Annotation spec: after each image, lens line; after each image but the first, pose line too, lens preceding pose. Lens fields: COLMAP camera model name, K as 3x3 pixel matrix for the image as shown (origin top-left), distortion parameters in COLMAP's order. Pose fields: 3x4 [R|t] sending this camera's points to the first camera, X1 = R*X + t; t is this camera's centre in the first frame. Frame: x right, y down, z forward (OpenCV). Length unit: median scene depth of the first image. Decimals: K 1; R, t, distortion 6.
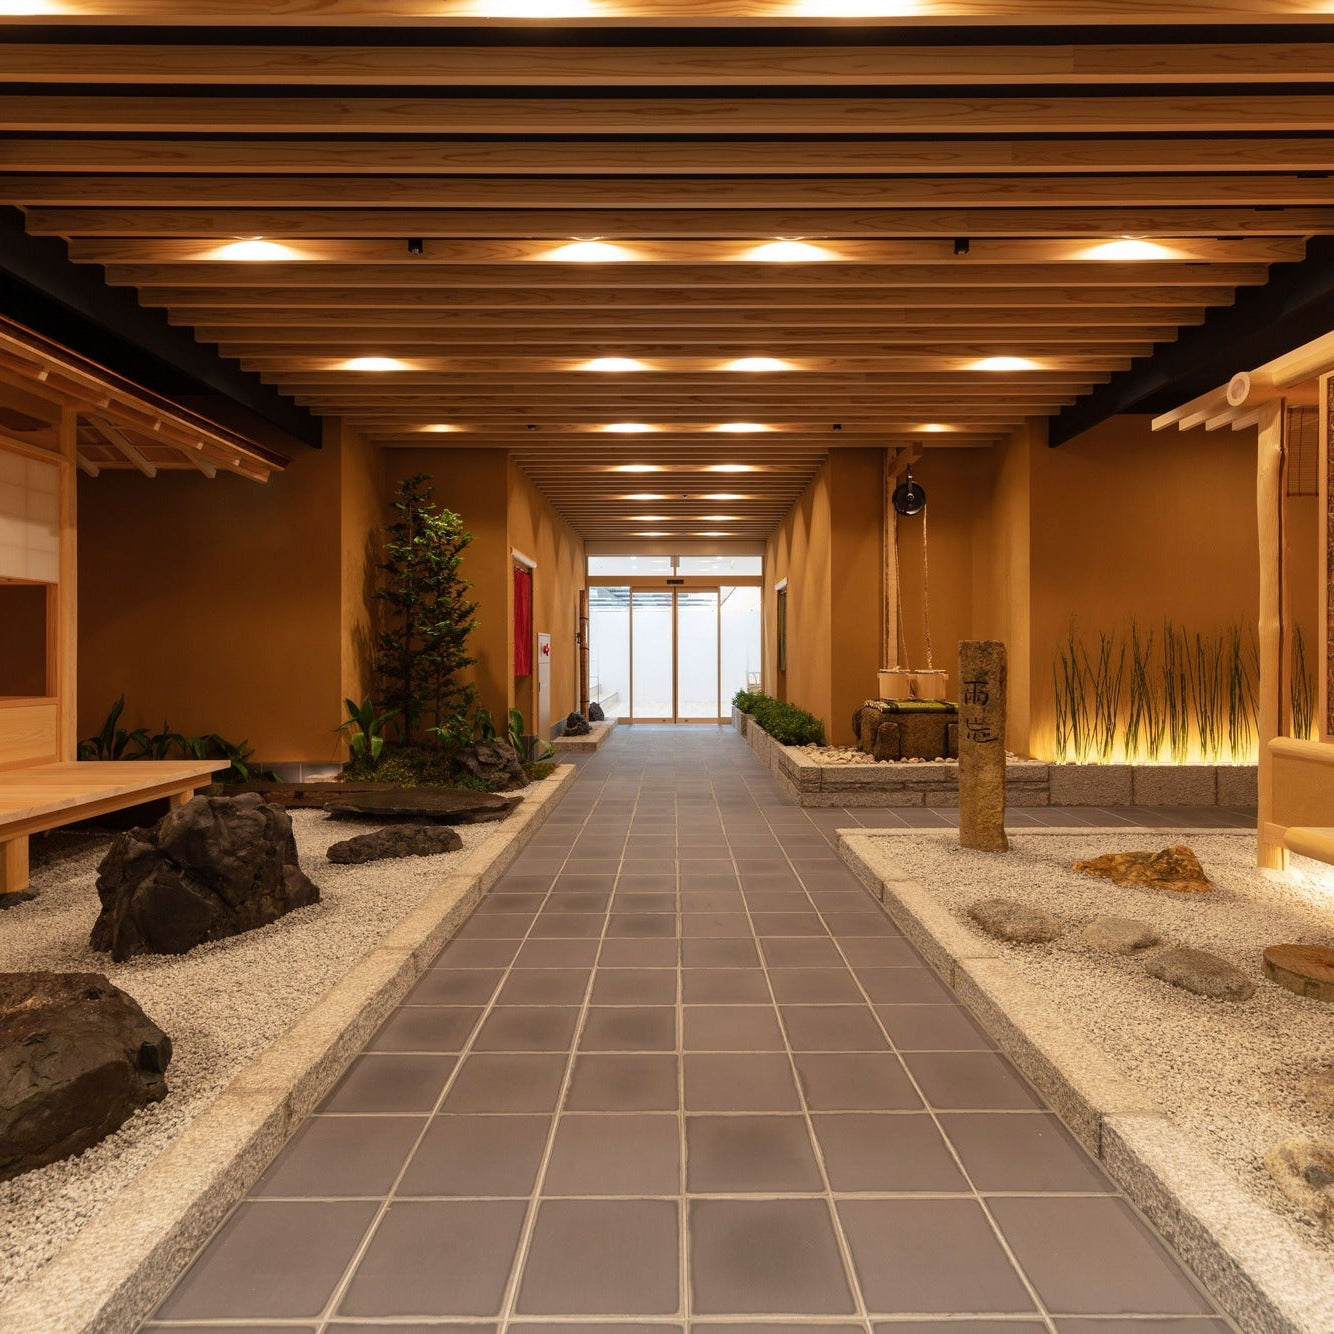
lens RADIAL K [[749.5, 0, 673.6], [0, 749.5, 661.3], [0, 0, 1]] dist [-0.000052, 0.000094]
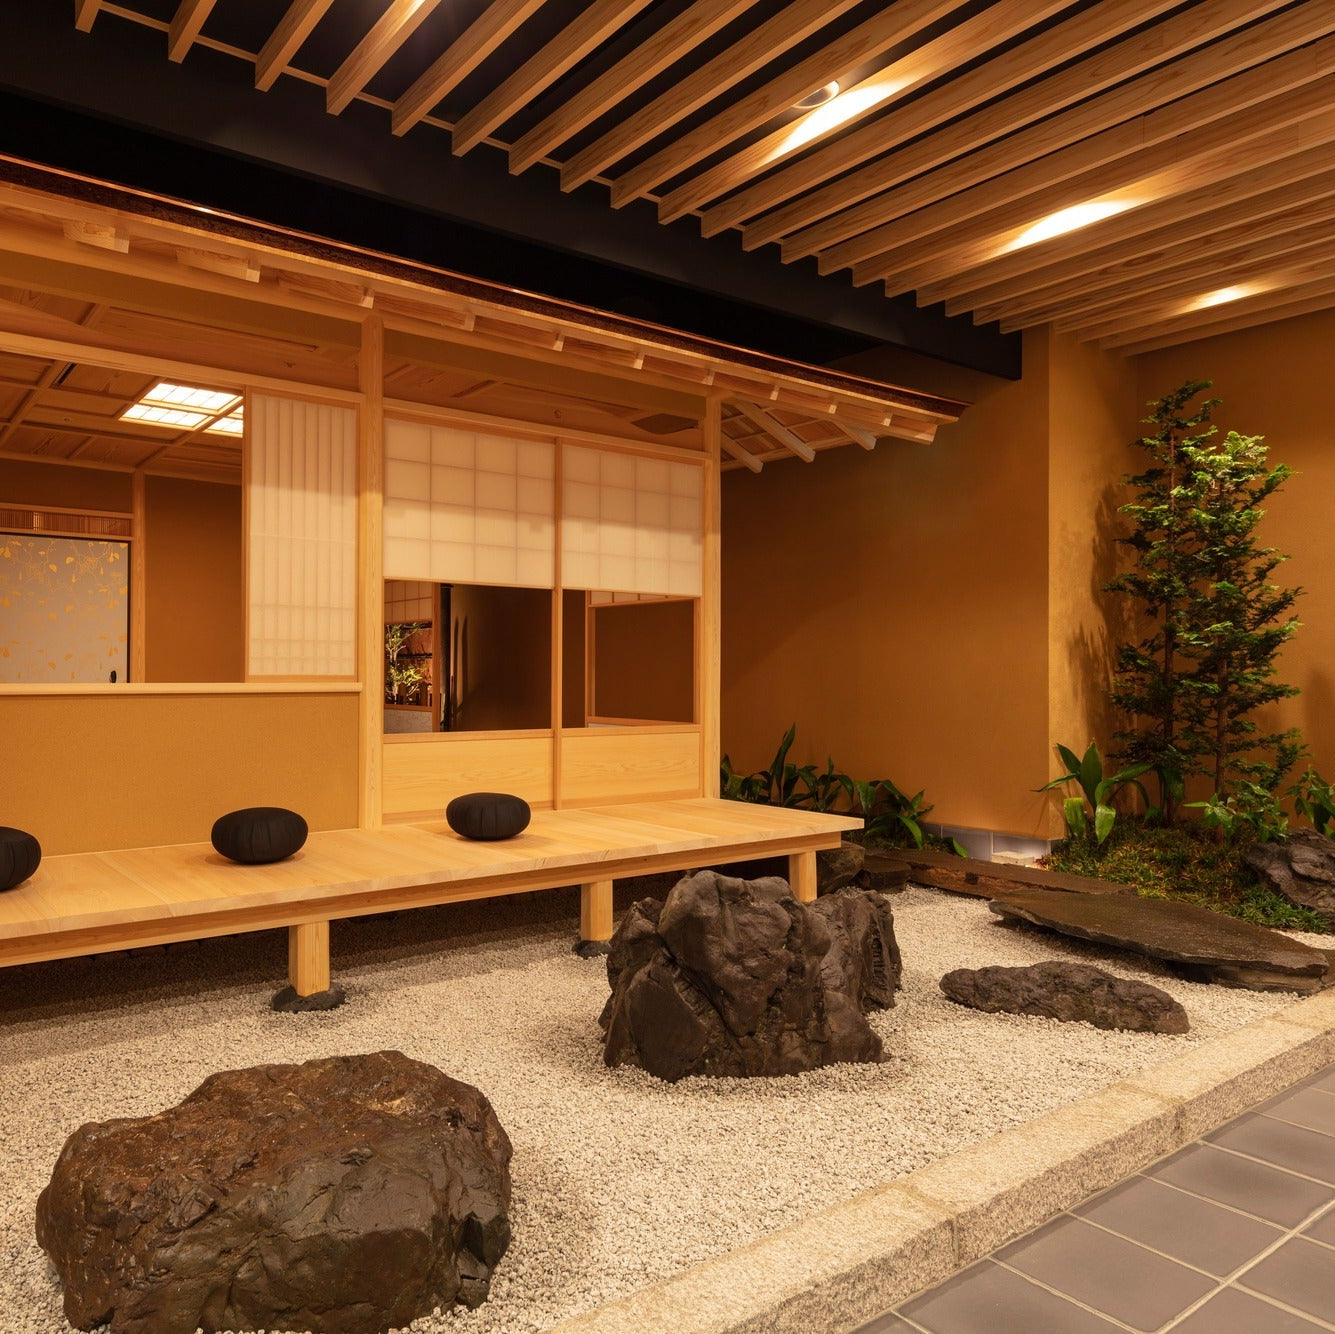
lens RADIAL K [[957.3, 0, 667.4], [0, 957.3, 666.4], [0, 0, 1]] dist [0.007426, -0.001170]
pose [[0.573427, -0.000800, -0.819256, 0.073357], [-0.012158, 0.999881, -0.009486, -0.008186], [0.819167, 0.015399, 0.573349, 0.260823]]
